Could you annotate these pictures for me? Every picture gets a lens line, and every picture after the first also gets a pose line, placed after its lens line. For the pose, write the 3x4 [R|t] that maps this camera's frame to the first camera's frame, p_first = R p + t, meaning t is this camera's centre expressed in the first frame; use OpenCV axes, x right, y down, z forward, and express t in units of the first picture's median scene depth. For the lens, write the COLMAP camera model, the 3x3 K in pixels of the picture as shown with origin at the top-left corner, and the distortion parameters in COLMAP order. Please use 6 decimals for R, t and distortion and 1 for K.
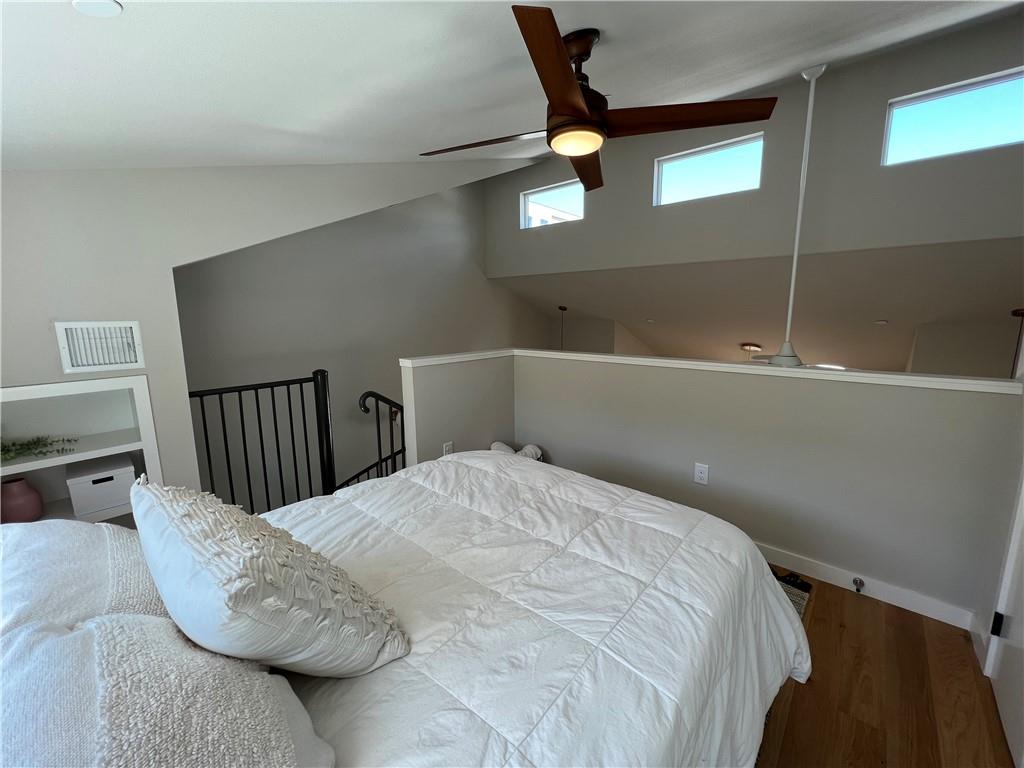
lens RADIAL K [[410.3, 0, 512.0], [0, 410.3, 384.0], [0, 0, 1]] dist [-0.001291, -0.000148]
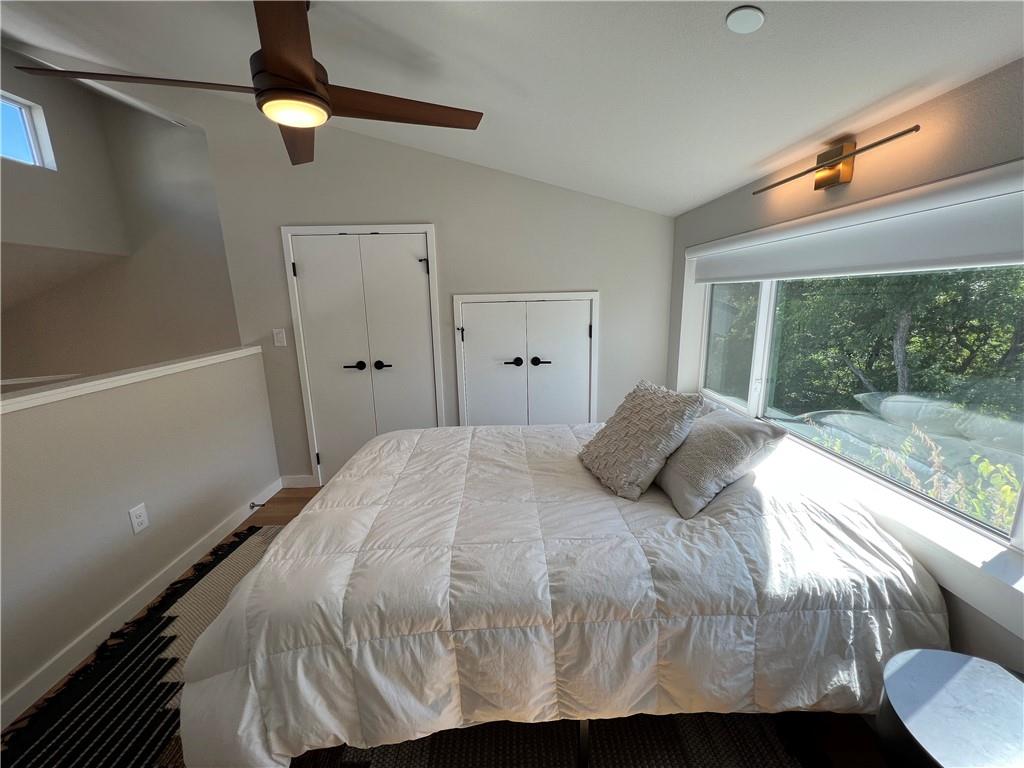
lens RADIAL K [[410.3, 0, 512.0], [0, 410.3, 384.0], [0, 0, 1]] dist [-0.001291, -0.000148]
pose [[-0.667817, -0.141463, 0.730759, -0.859800], [0.154126, 0.934213, 0.321699, -0.253564], [-0.728194, 0.327466, -0.602080, 1.363312]]
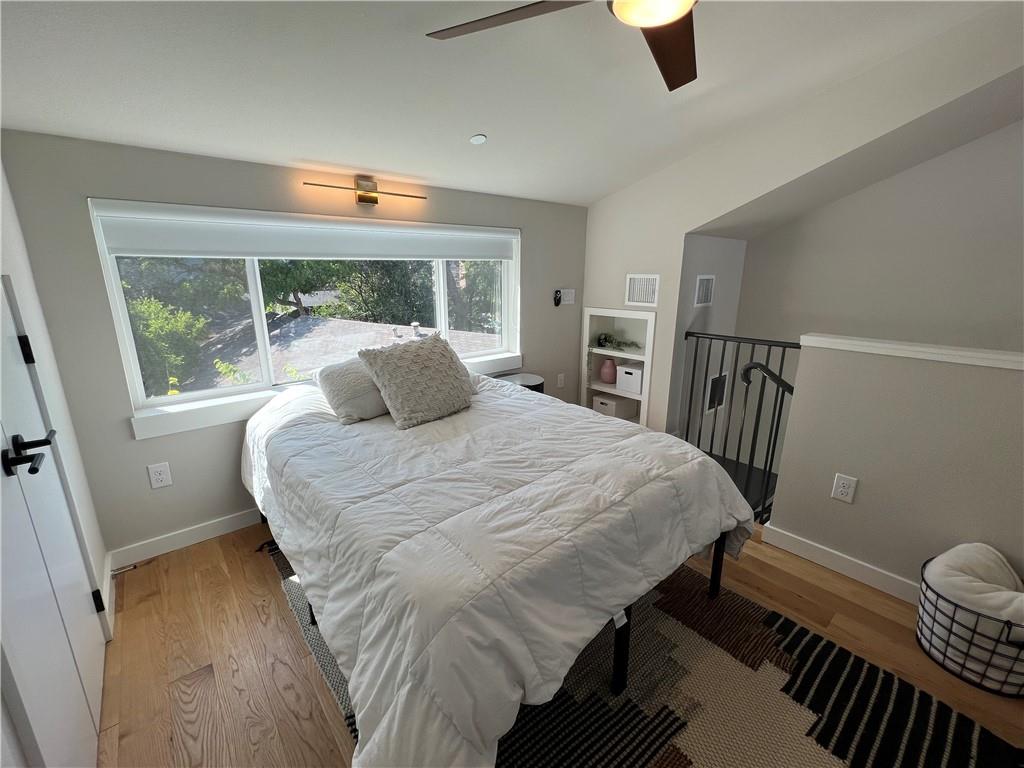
lens RADIAL K [[438.0, 0, 512.0], [0, 438.0, 384.0], [0, 0, 1]] dist [0.000878, 0.000051]
pose [[-0.147401, 0.254923, -0.955661, 0.993873], [-0.169489, 0.945413, 0.278331, -0.173787], [0.974447, 0.203001, -0.096148, 0.965638]]
